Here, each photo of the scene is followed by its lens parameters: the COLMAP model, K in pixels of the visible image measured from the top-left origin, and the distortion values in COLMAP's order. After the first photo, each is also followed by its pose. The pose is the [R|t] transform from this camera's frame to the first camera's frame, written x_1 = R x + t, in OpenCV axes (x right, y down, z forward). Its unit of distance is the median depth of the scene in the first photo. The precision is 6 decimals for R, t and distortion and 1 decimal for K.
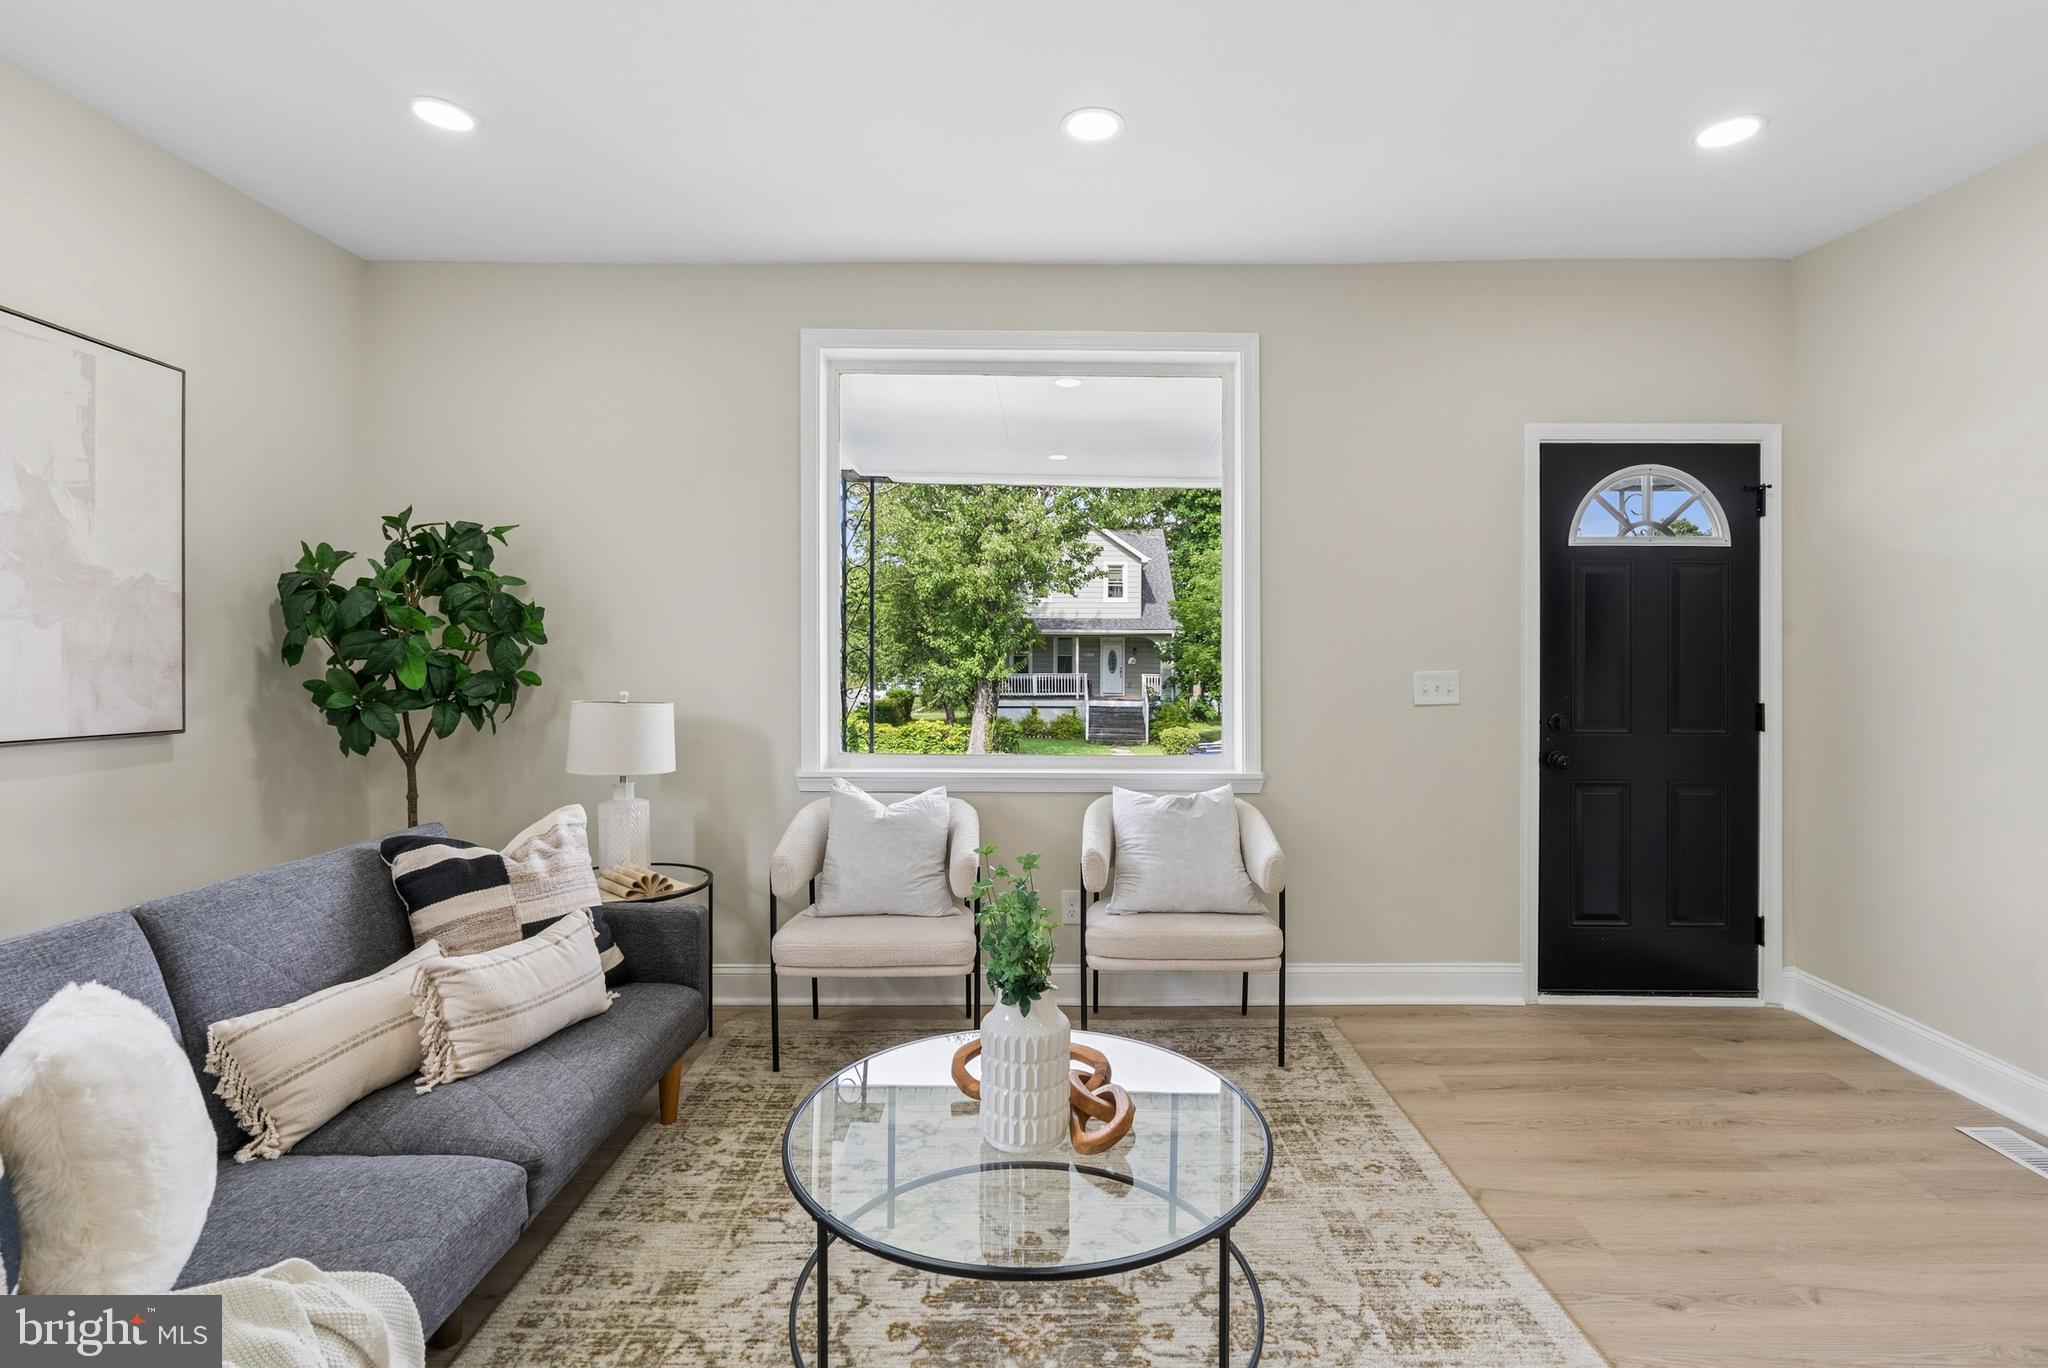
lens RADIAL K [[940.3, 0, 1051.8], [0, 940.3, 671.3], [0, 0, 1]] dist [-0.004235, 0.000437]
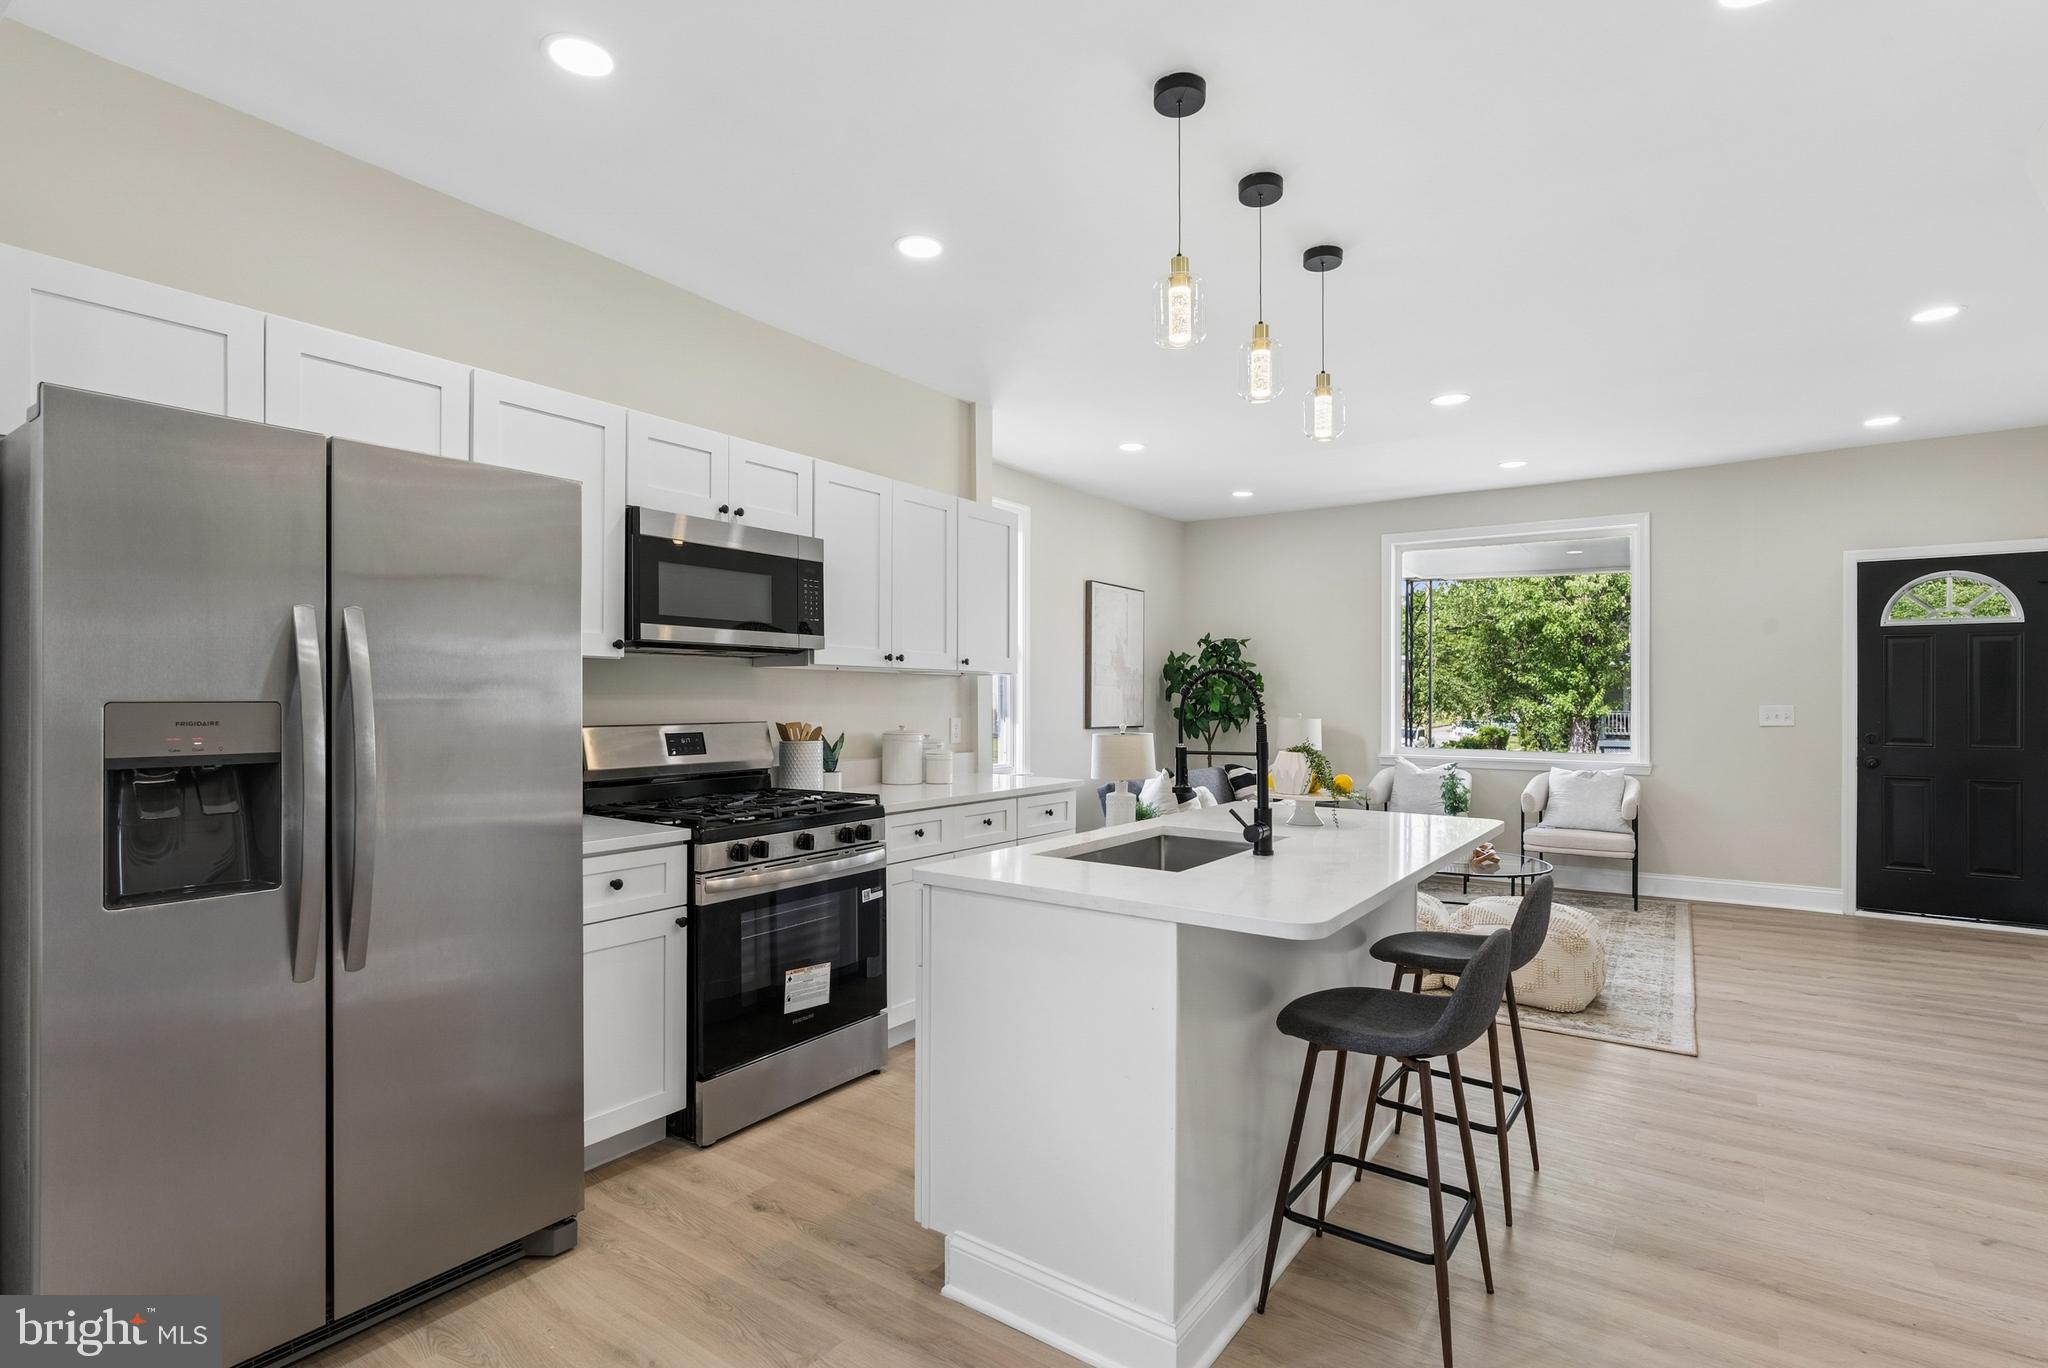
lens RADIAL K [[998.2, 0, 1019.8], [0, 998.2, 696.9], [0, 0, 1]] dist [-0.010673, 0.001464]
pose [[0.818036, -0.002380, -0.575162, 0.362291], [-0.004012, 0.999944, -0.009843, 0.007958], [0.575153, 0.010359, 0.817980, -1.311458]]
